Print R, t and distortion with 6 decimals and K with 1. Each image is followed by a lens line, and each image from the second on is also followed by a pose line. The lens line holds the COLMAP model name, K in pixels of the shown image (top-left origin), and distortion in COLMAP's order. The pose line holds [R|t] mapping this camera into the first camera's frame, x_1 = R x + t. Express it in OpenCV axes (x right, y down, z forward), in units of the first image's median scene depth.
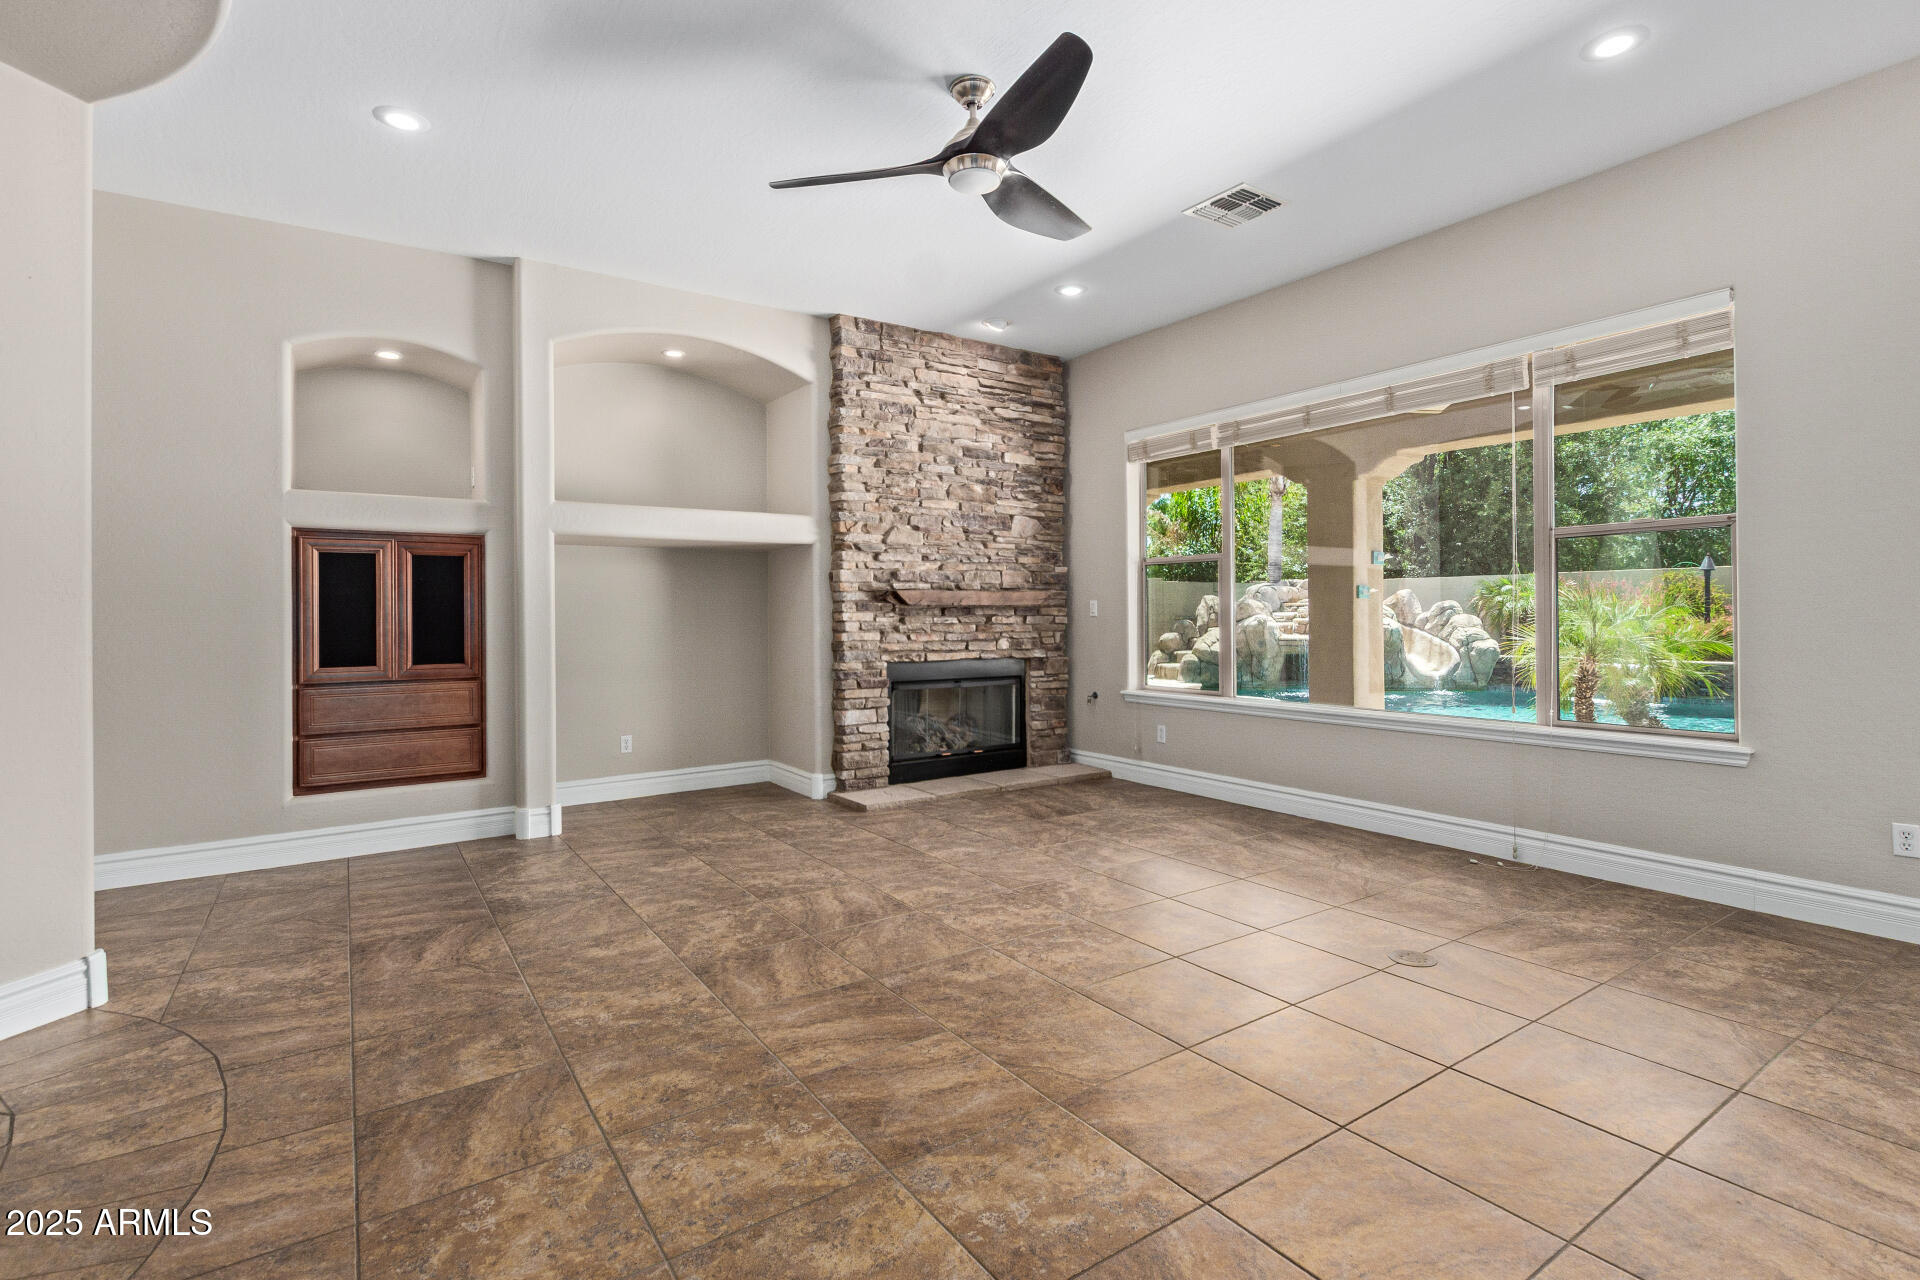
lens RADIAL K [[906.6, 0, 979.9], [0, 906.6, 604.0], [0, 0, 1]] dist [0.005556, 0.000486]
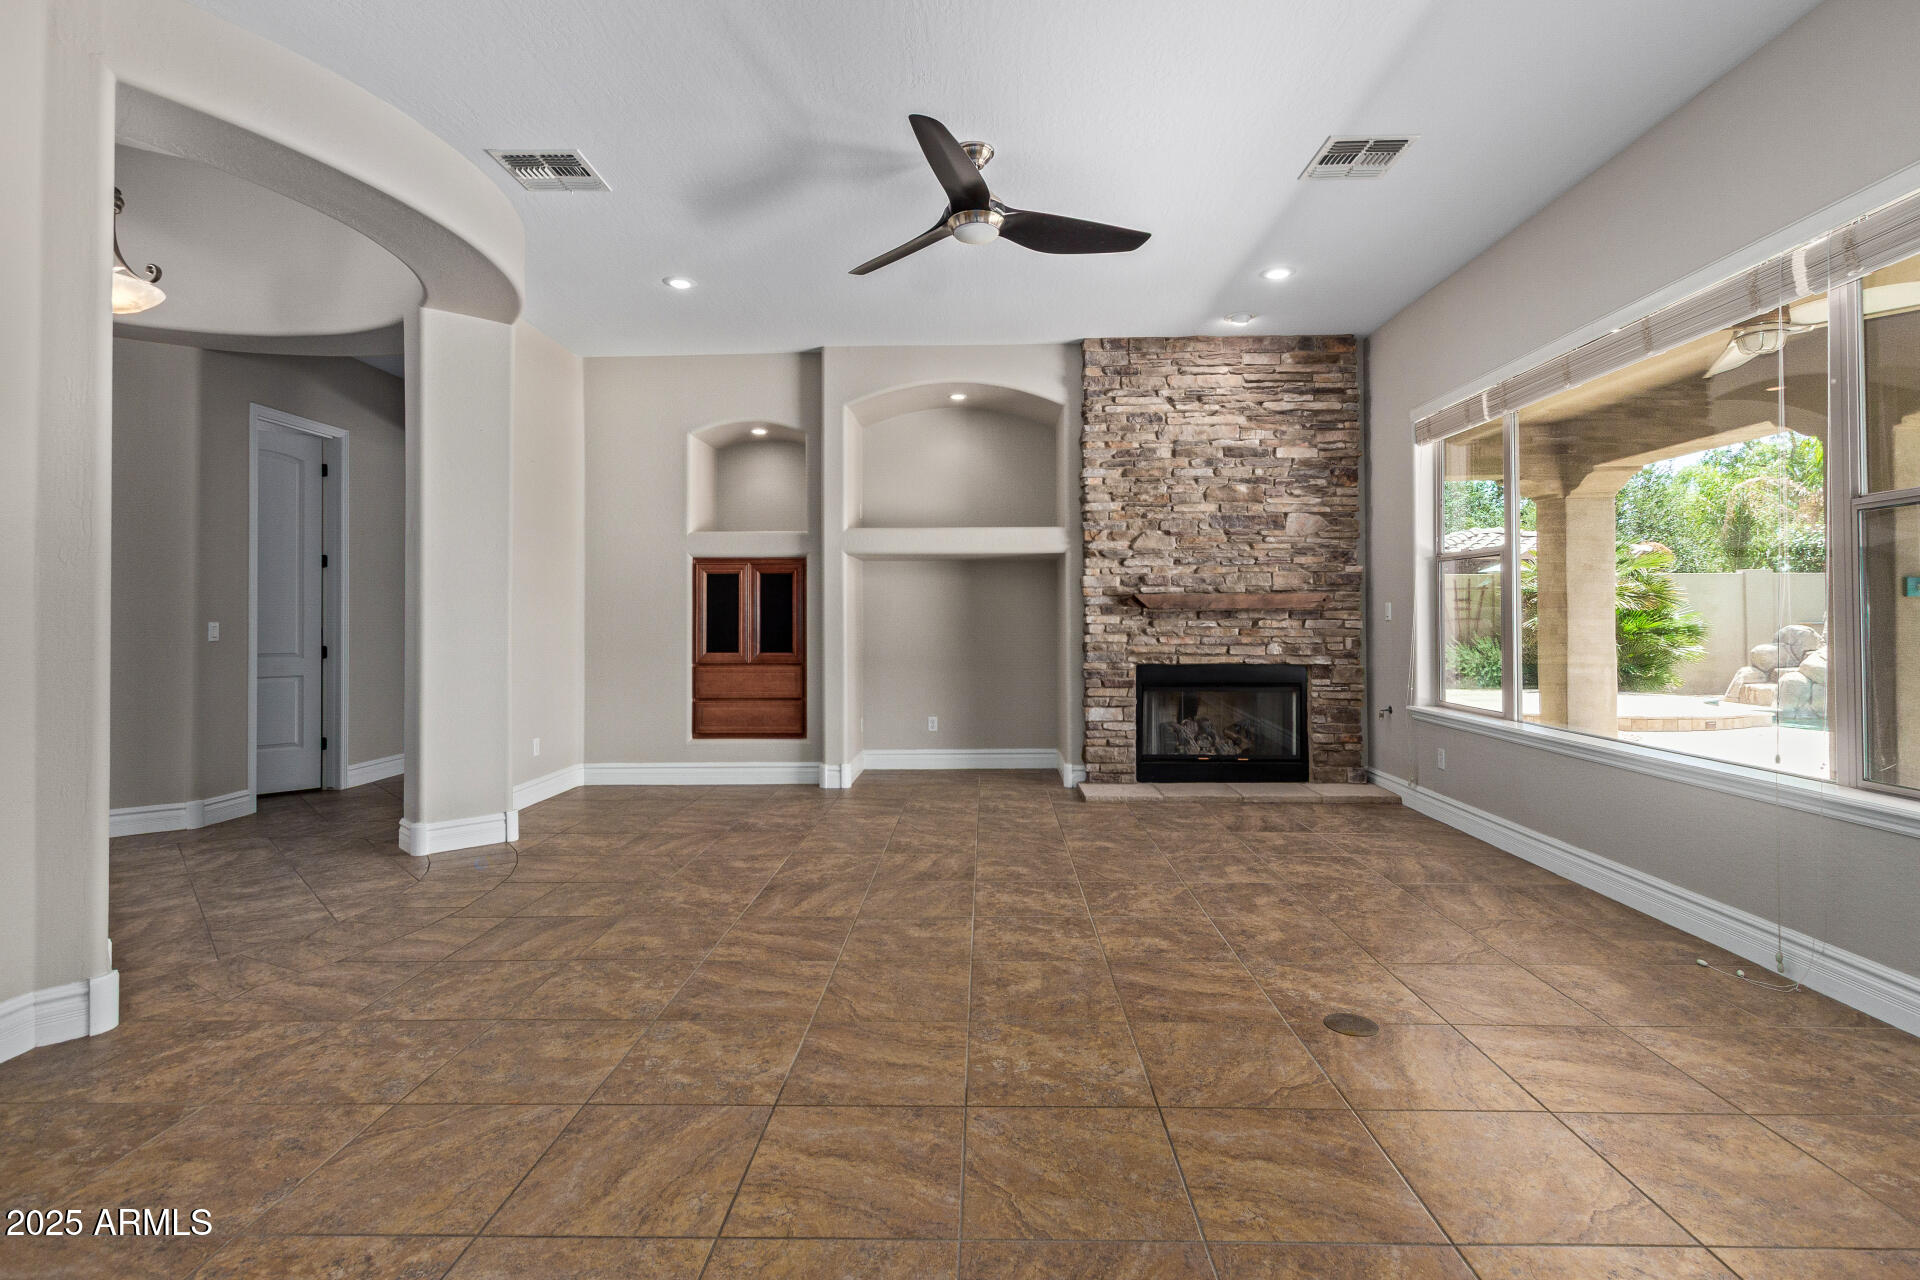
lens RADIAL K [[906.6, 0, 979.1], [0, 906.6, 603.0], [0, 0, 1]] dist [0.005556, 0.000486]
pose [[0.812354, -0.004943, -0.583143, 0.410875], [0.003695, 0.999988, -0.003330, -0.002859], [0.583152, 0.000550, 0.812363, 0.059259]]
